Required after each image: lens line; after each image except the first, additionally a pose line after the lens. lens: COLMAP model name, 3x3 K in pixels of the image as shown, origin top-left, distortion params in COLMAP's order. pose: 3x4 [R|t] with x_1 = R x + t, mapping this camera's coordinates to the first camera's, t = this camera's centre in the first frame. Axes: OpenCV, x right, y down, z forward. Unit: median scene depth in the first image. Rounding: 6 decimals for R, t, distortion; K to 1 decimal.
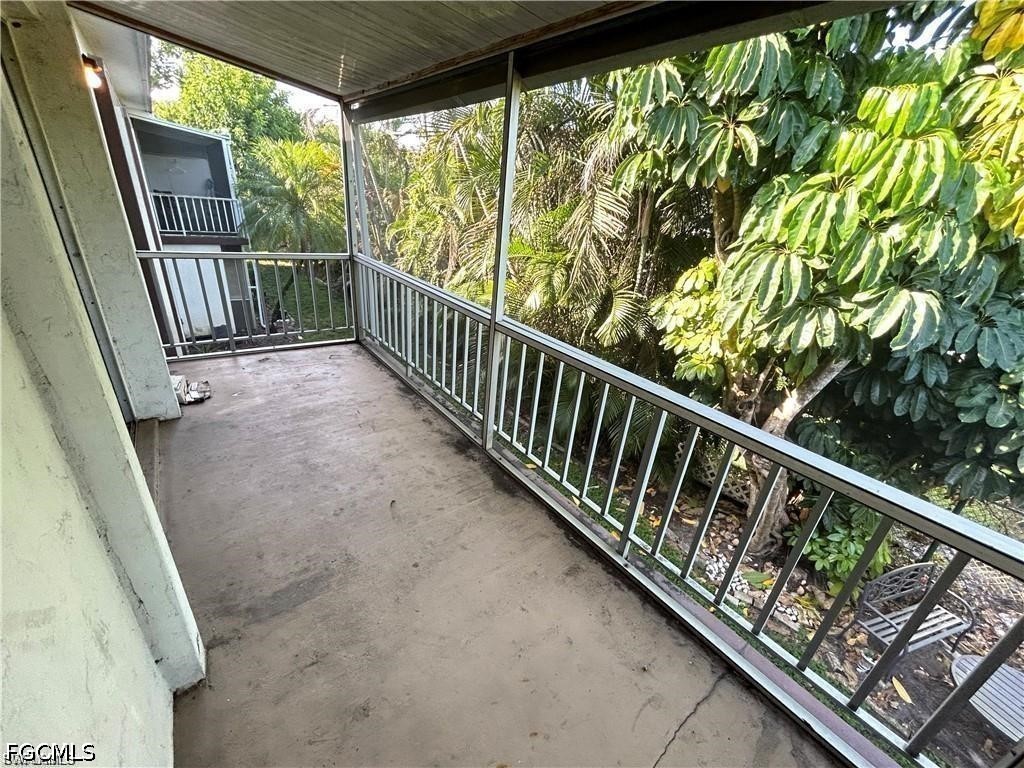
lens RADIAL K [[412.6, 0, 510.8], [0, 412.6, 385.9], [0, 0, 1]] dist [0.000086, -0.000303]
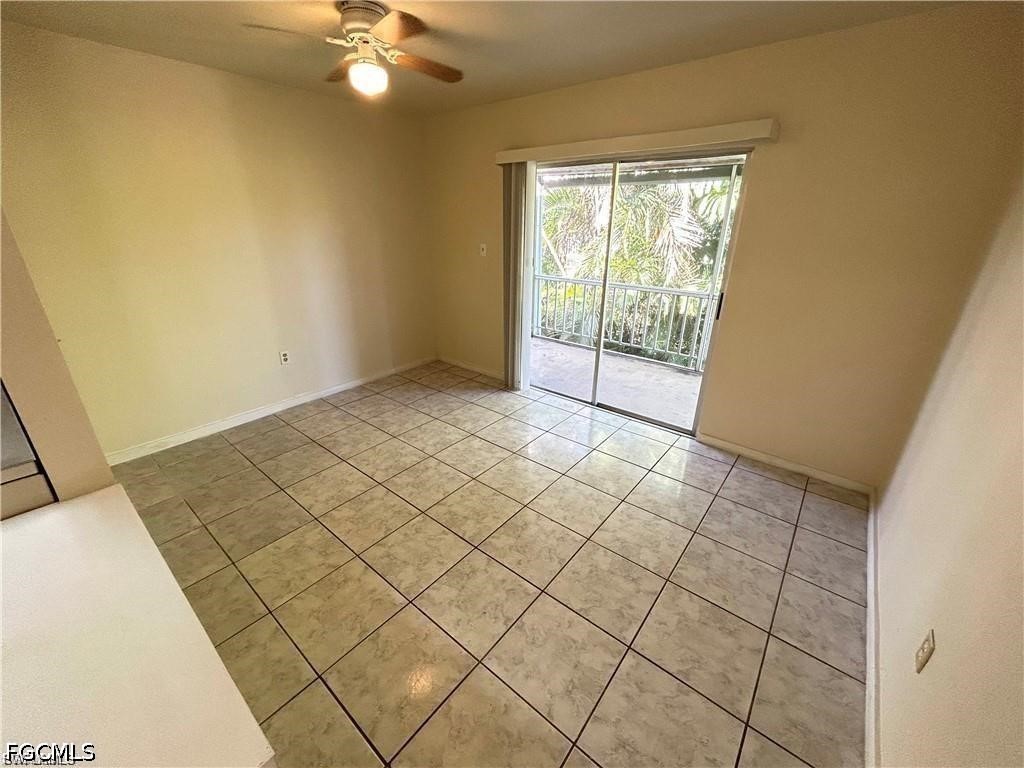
lens RADIAL K [[412.6, 0, 511.9], [0, 412.6, 383.3], [0, 0, 1]] dist [0.000086, -0.000303]
pose [[0.969888, -0.156495, 0.186621, -1.090766], [0.163172, 0.986377, -0.020877, 0.105829], [-0.180811, 0.050699, 0.982210, -0.542781]]
